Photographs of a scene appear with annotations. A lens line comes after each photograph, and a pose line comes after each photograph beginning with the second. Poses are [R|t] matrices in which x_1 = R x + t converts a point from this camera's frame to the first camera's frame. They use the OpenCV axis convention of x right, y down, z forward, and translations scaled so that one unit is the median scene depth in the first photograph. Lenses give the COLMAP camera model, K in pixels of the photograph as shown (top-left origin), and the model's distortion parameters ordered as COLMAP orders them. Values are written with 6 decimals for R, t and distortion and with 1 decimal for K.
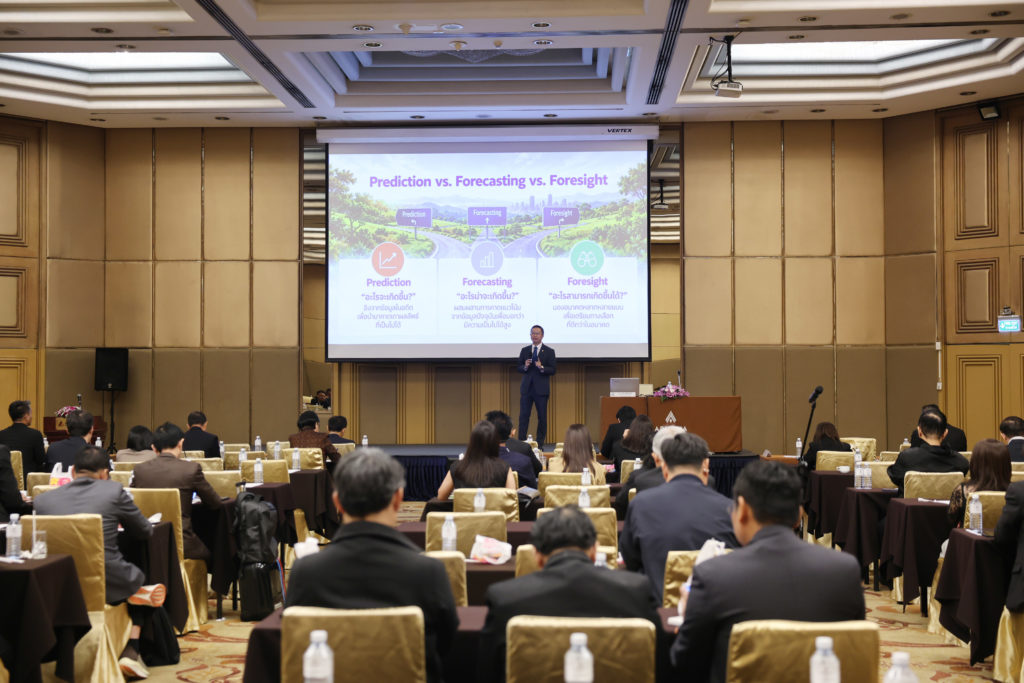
lens RADIAL K [[1412.1, 0, 512.0], [0, 1412.1, 341.5], [0, 0, 1]] dist [0.157100, 0.012776]
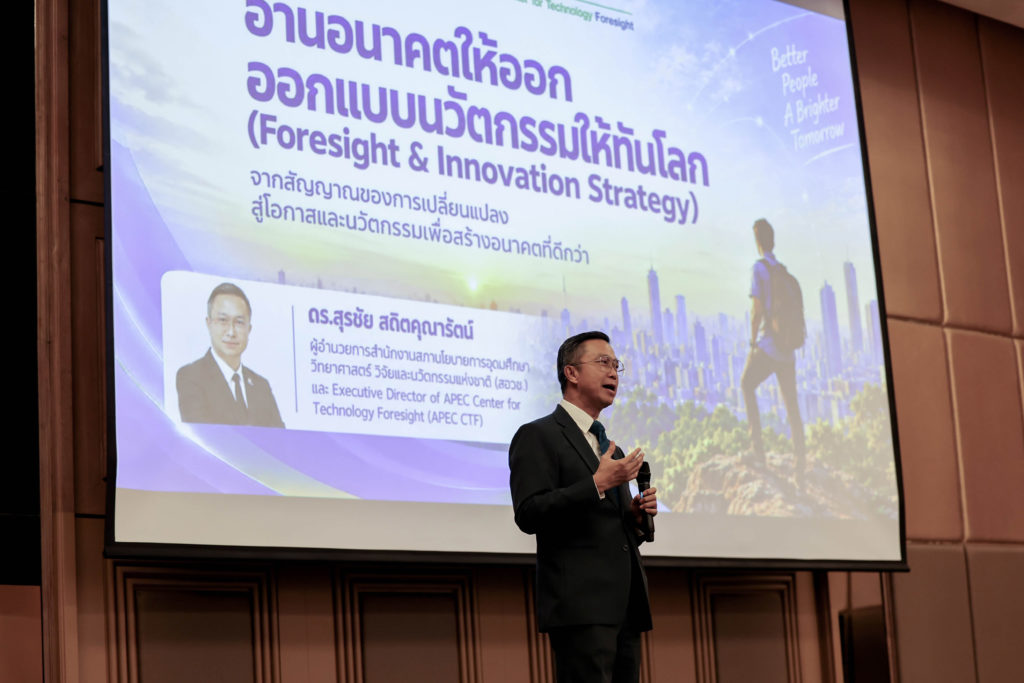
lens RADIAL K [[2099.3, 0, 512.0], [0, 2099.3, 341.5], [0, 0, 1]] dist [-0.192046, 0.056020]
pose [[0.719216, 0.093711, 0.688438, -0.341436], [0.035835, 0.984540, -0.171454, 0.042996], [-0.693862, 0.147982, 0.704739, 0.671580]]
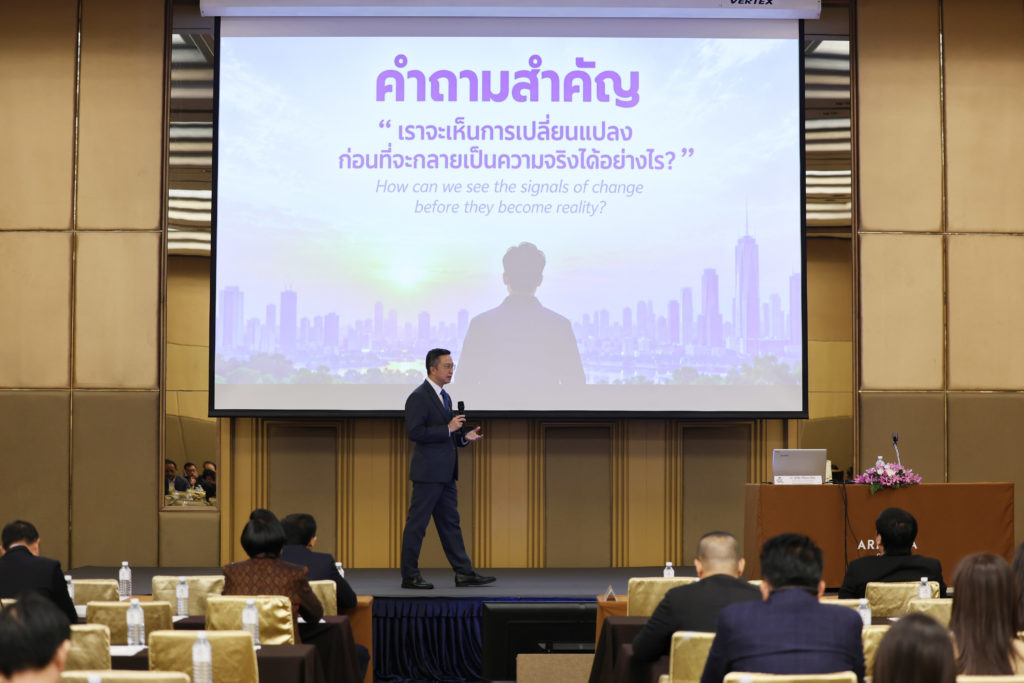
lens RADIAL K [[2099.3, 0, 512.0], [0, 2099.3, 341.5], [0, 0, 1]] dist [-0.192046, 0.056020]
pose [[0.997903, 0.008028, 0.064230, -0.067262], [-0.006453, 0.999674, -0.024695, 0.004816], [-0.064407, 0.024229, 0.997630, 0.192603]]
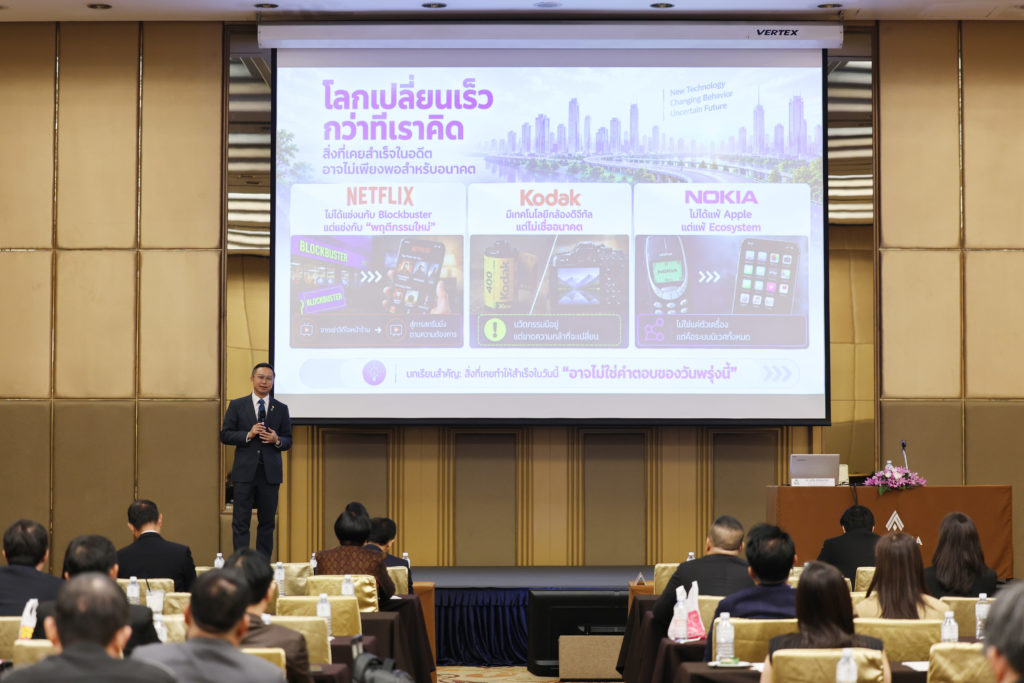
lens RADIAL K [[2395.7, 0, 512.0], [0, 2395.7, 341.5], [0, 0, 1]] dist [-0.047370, -0.400003]
pose [[0.998738, 0.005398, 0.049941, -0.081059], [-0.004386, 0.999783, -0.020362, 0.000057], [-0.050040, 0.020117, 0.998545, 0.017241]]
